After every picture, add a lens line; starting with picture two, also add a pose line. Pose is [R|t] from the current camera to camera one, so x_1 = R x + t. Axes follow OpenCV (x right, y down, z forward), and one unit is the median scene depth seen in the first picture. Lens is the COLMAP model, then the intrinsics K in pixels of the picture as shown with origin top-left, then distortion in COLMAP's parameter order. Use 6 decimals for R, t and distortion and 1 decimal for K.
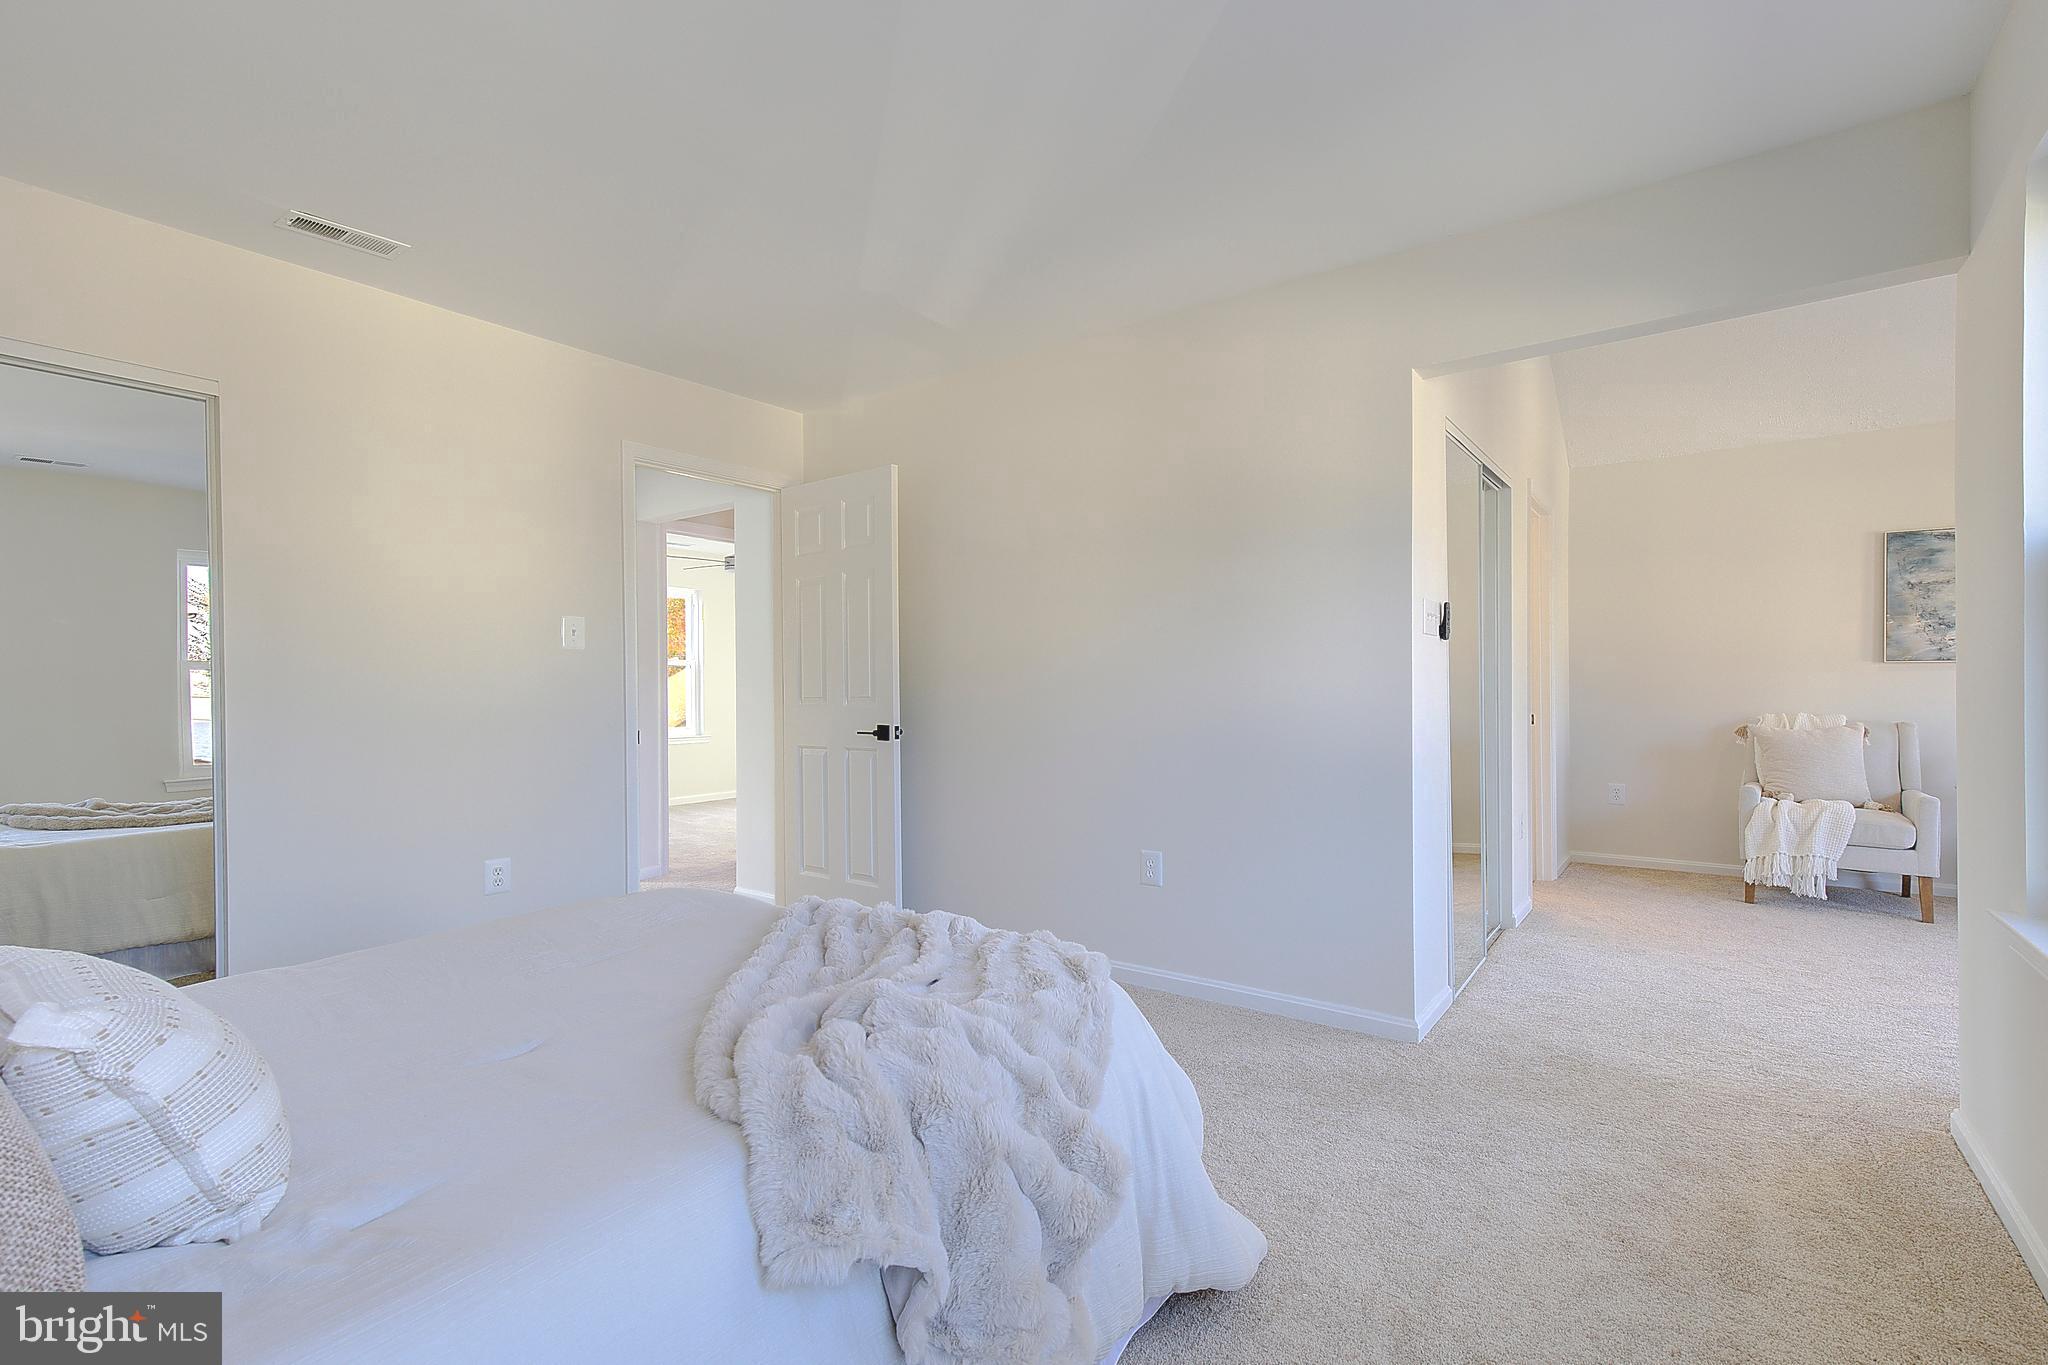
lens RADIAL K [[942.4, 0, 1036.5], [0, 942.4, 684.8], [0, 0, 1]] dist [-0.000434, 0.000071]
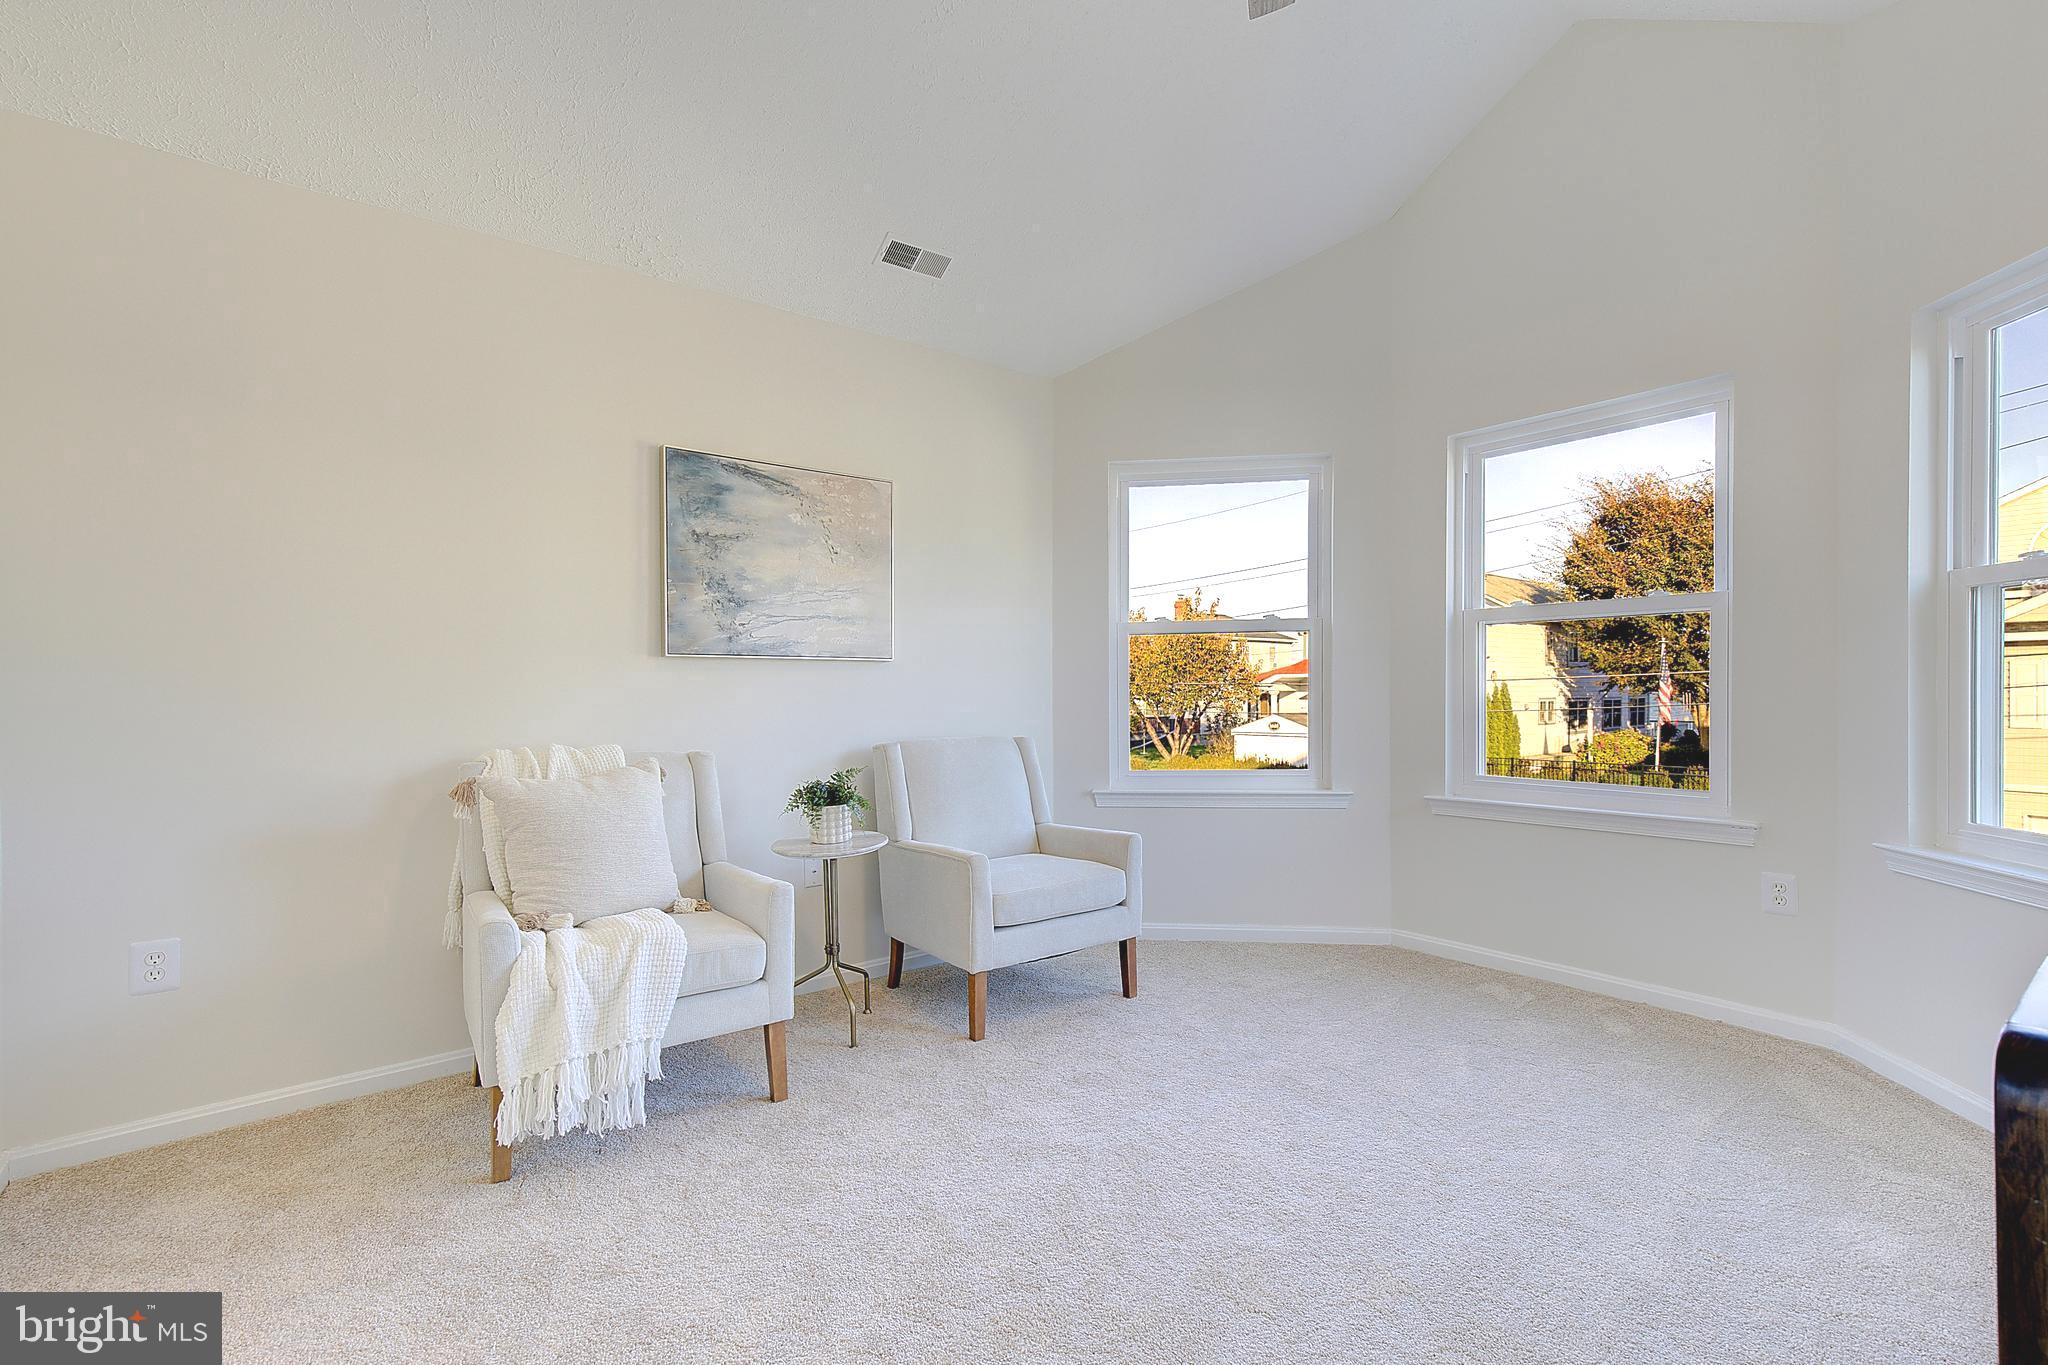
lens RADIAL K [[942.4, 0, 1036.5], [0, 942.4, 684.8], [0, 0, 1]] dist [-0.000434, 0.000071]
pose [[0.264122, 0.006423, 0.964468, 0.380640], [0.010338, 0.999902, -0.009490, 0.002777], [-0.964434, 0.012477, 0.264030, 0.617641]]
